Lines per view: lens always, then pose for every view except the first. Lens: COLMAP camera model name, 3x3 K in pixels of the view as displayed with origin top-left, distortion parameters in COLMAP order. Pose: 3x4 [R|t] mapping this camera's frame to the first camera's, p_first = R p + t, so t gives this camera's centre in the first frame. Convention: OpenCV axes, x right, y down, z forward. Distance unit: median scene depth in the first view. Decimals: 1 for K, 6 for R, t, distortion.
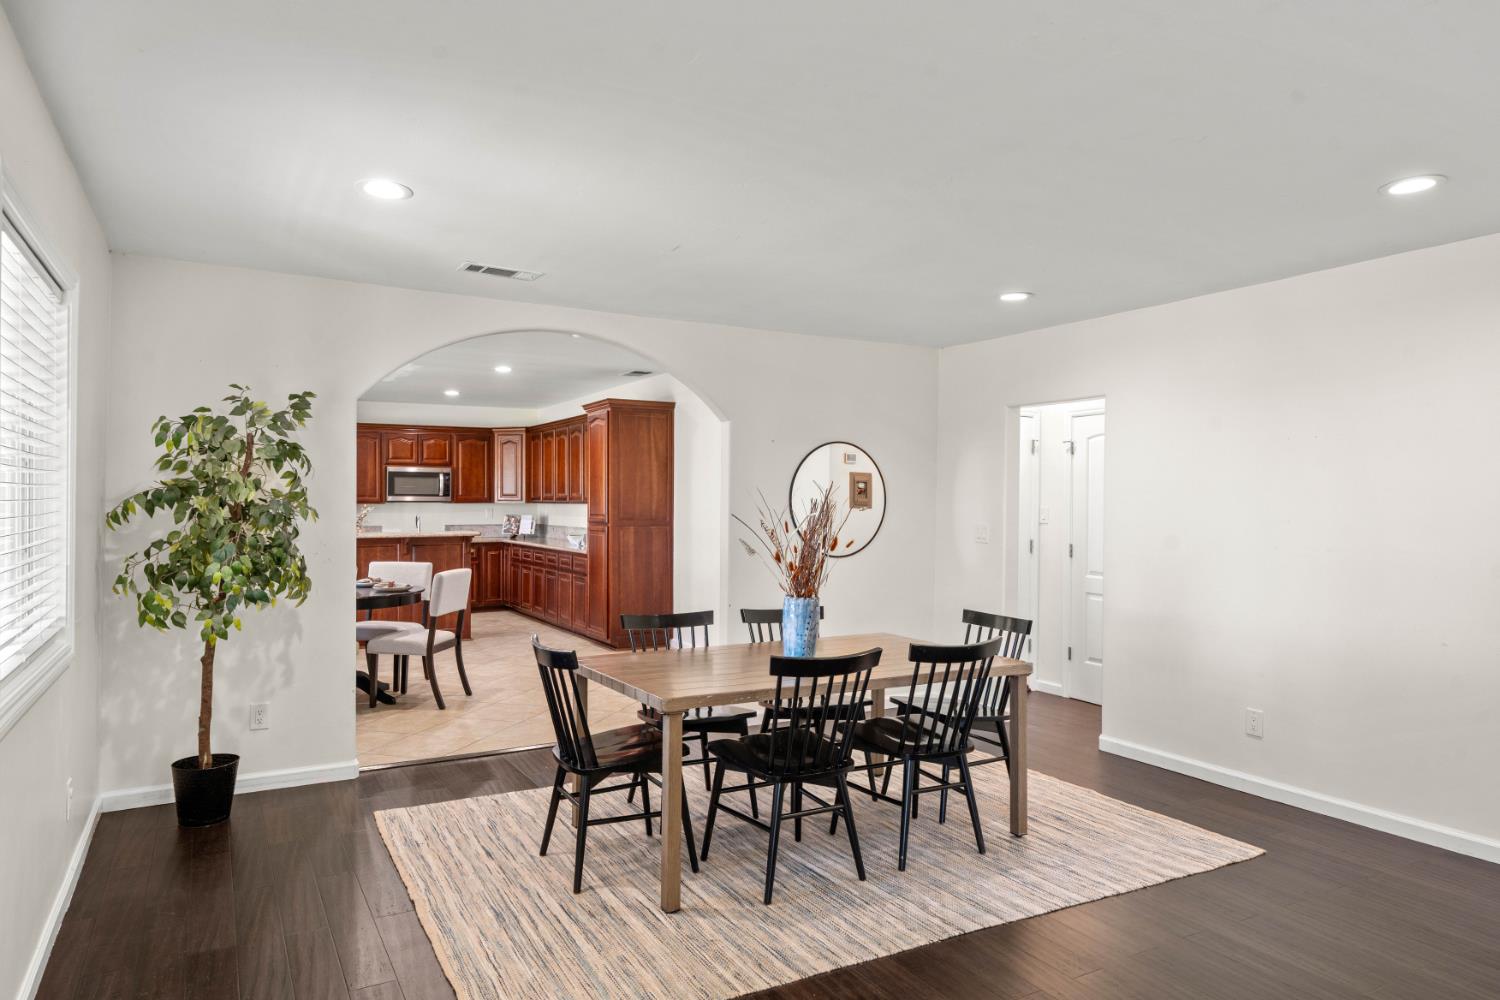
lens RADIAL K [[946.1, 0, 748.3], [0, 946.1, 503.6], [0, 0, 1]] dist [-0.033313, 0.000924]
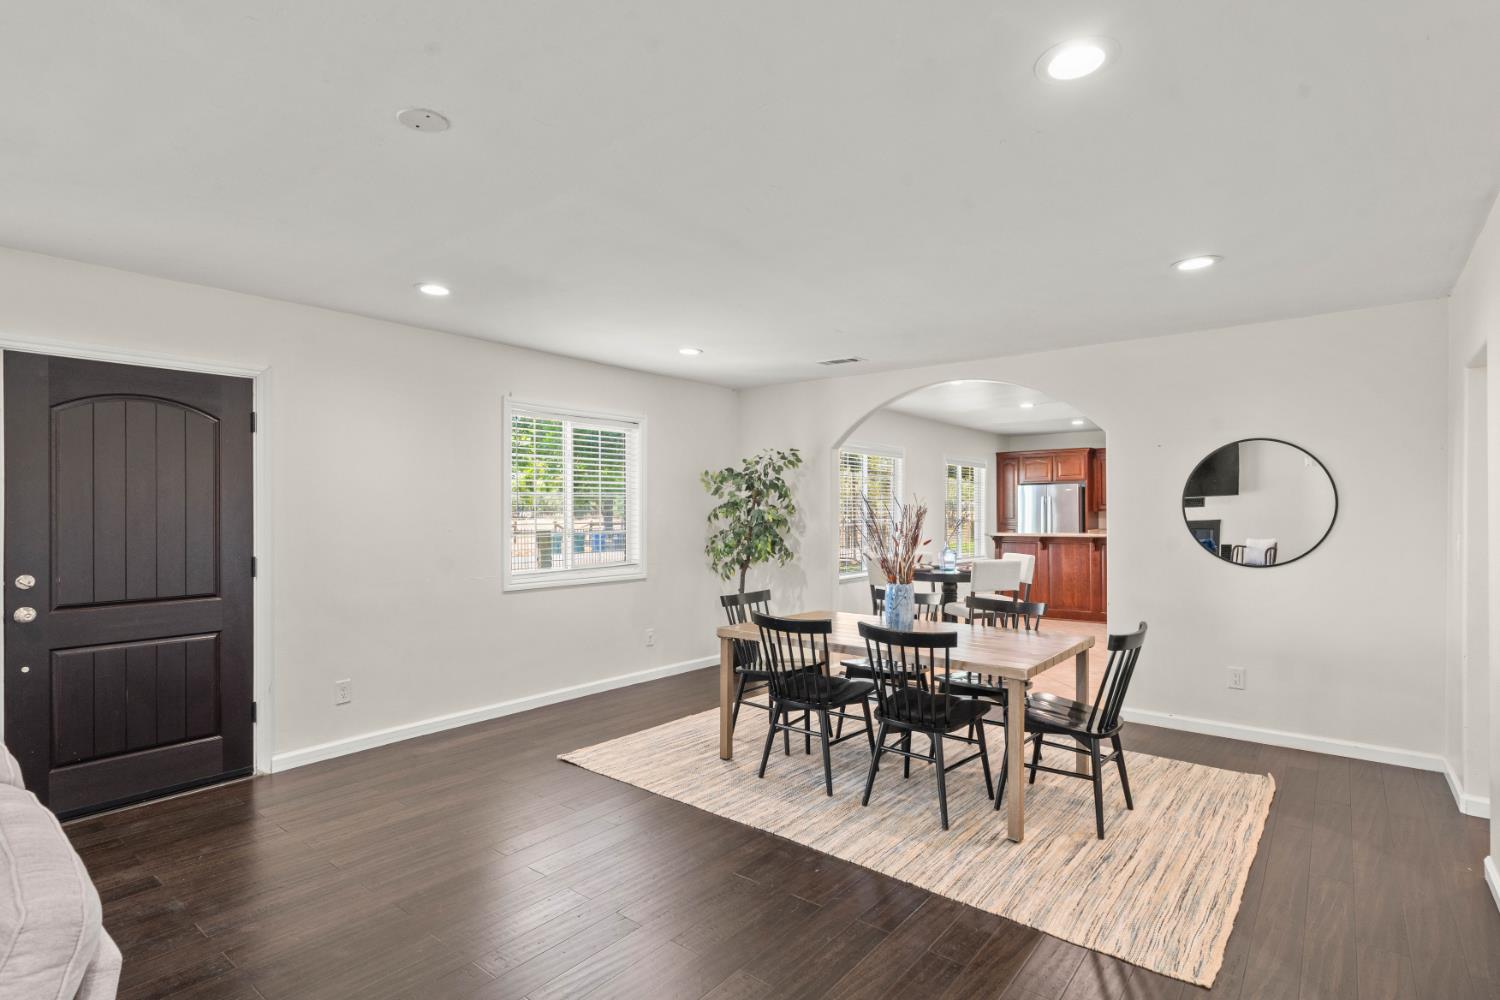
lens RADIAL K [[745.1, 0, 749.7], [0, 745.1, 504.0], [0, 0, 1]] dist [-0.004130, -0.000196]
pose [[0.372450, -0.012270, -0.927971, 1.032346], [0.010842, 0.999902, -0.008870, -0.000524], [0.927989, -0.006758, 0.372547, 0.496071]]
